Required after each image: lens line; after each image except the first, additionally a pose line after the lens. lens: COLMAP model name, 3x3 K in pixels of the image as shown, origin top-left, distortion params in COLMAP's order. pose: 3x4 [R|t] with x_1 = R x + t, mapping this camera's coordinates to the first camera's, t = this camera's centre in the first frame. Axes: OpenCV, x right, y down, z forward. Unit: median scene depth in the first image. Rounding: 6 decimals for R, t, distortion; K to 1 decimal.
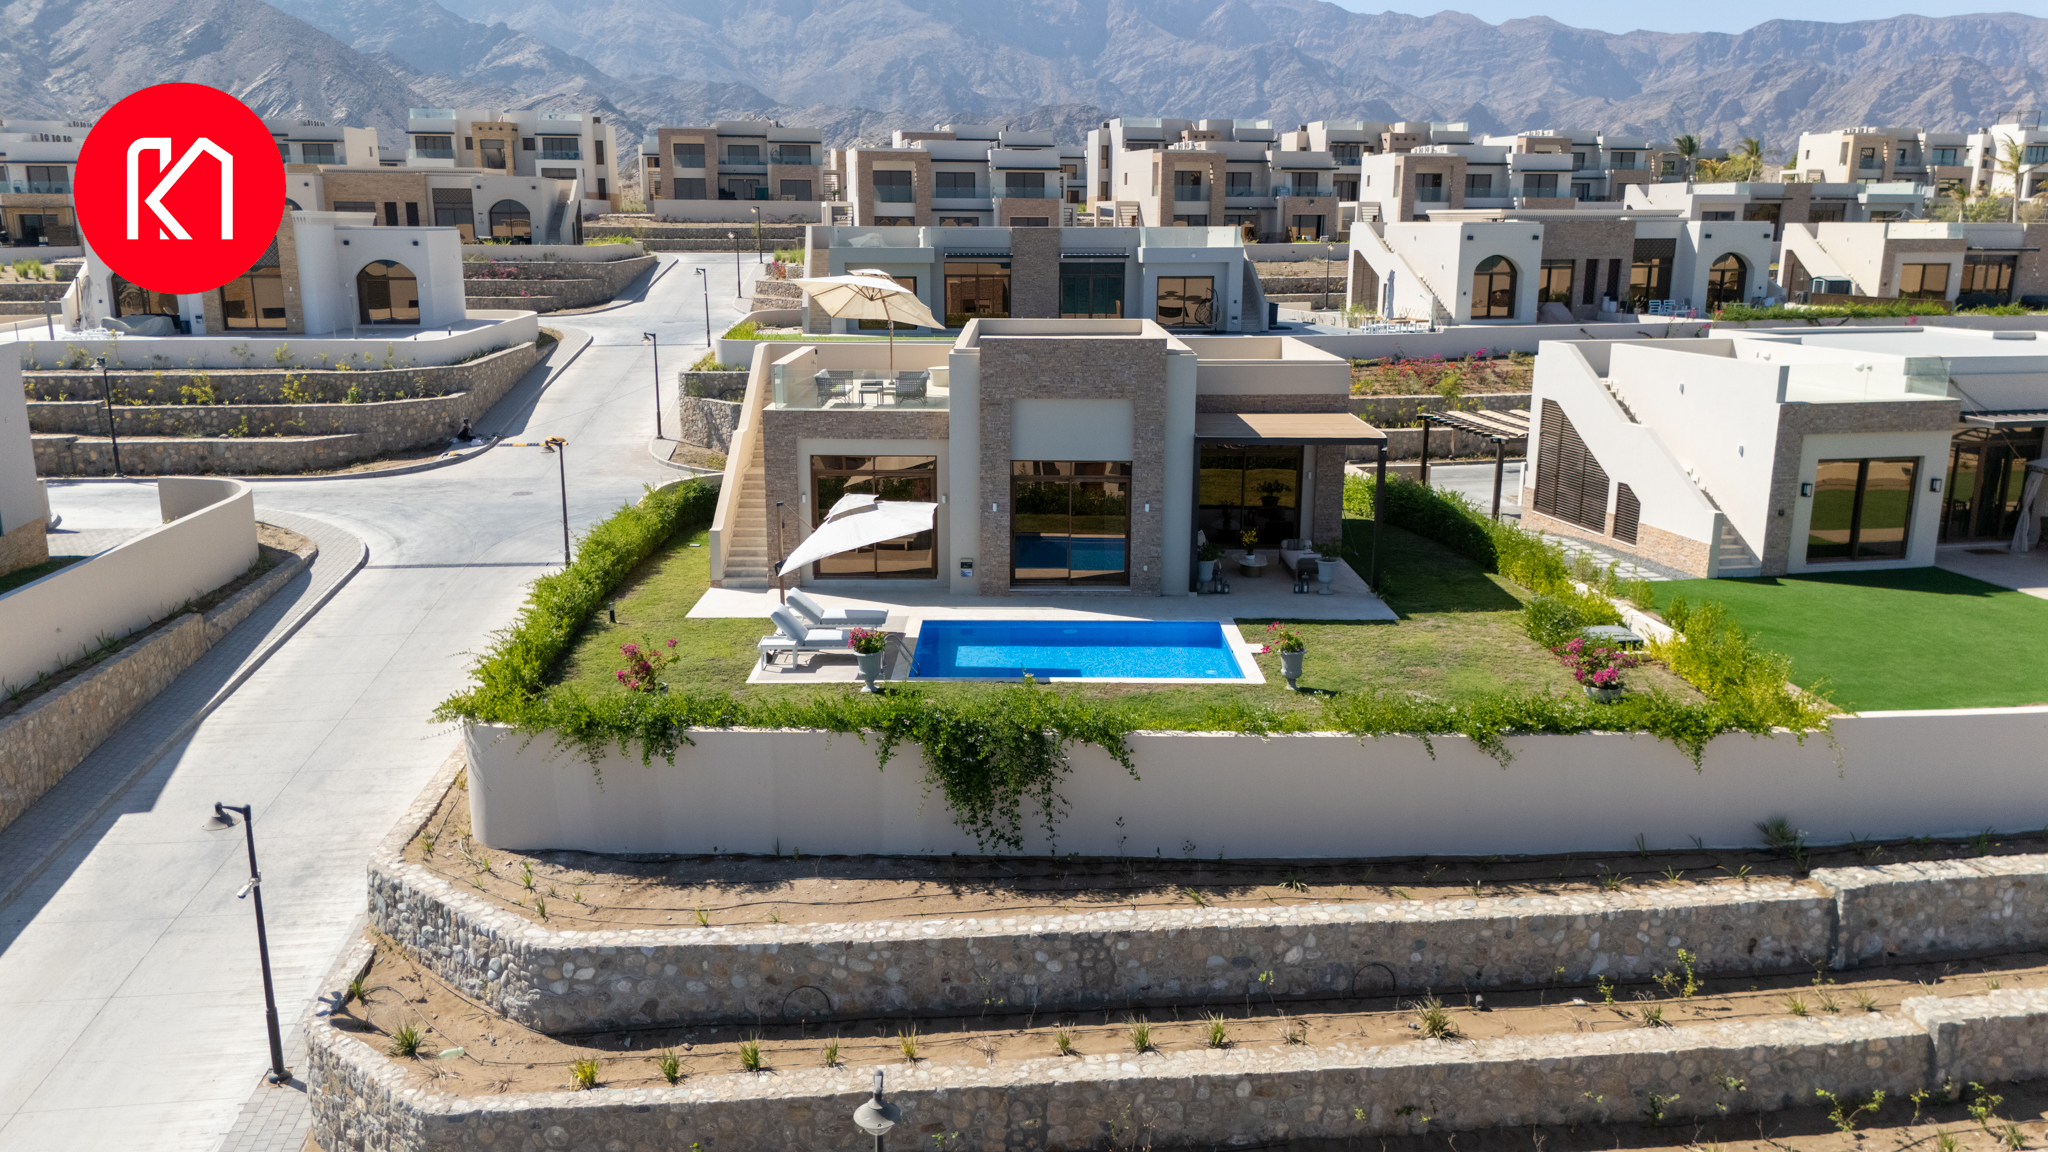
lens RADIAL K [[1488.2, 0, 1024.0], [0, 1488.2, 576.0], [0, 0, 1]] dist [0.068663, -0.063063]
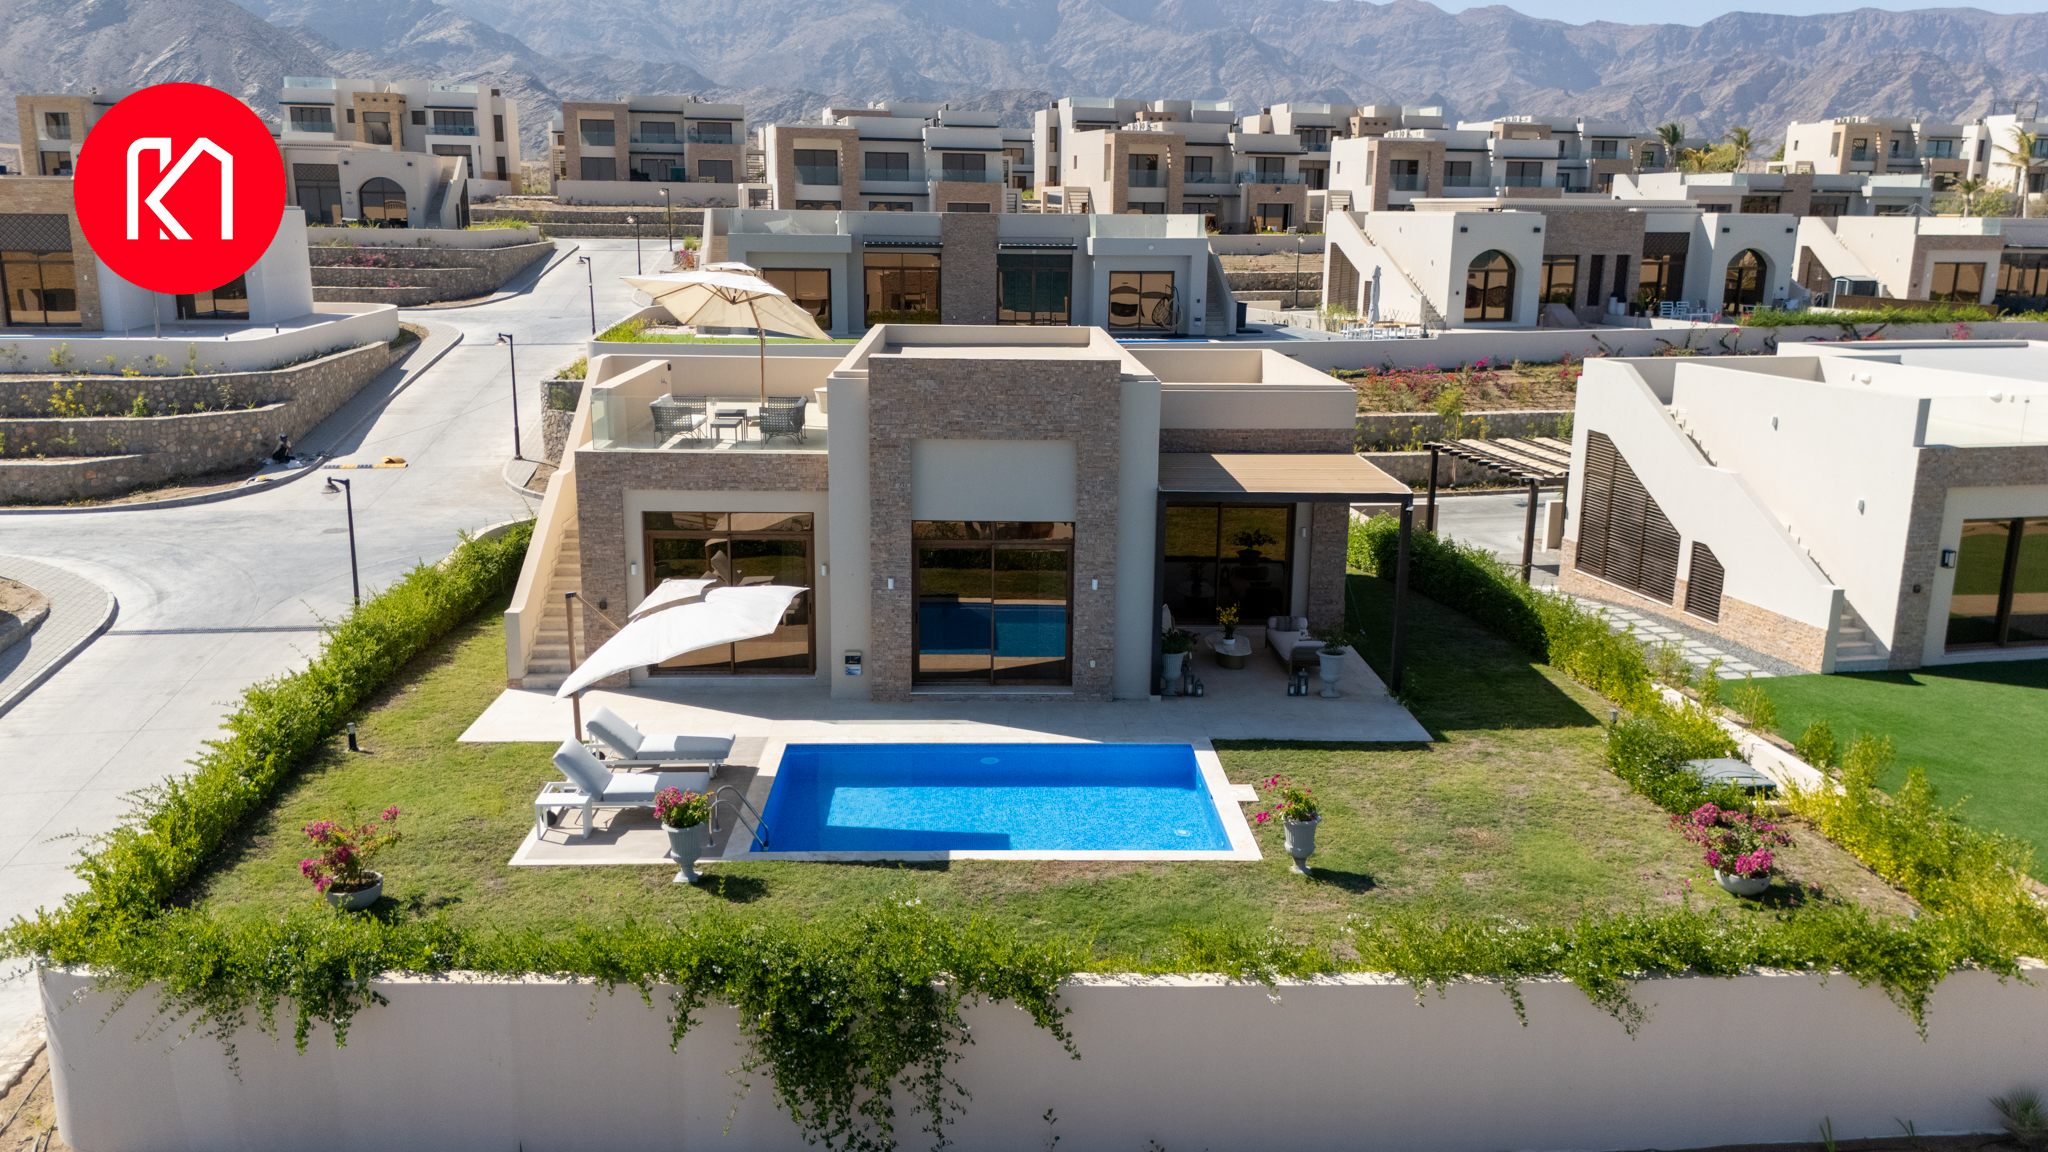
lens RADIAL K [[1488.2, 0, 1024.0], [0, 1488.2, 576.0], [0, 0, 1]] dist [0.068663, -0.063063]
pose [[0.999500, 0.000906, 0.031621, 0.014188], [-0.001108, 0.999979, 0.006374, -0.032951], [-0.031615, -0.006406, 0.999480, 0.151978]]
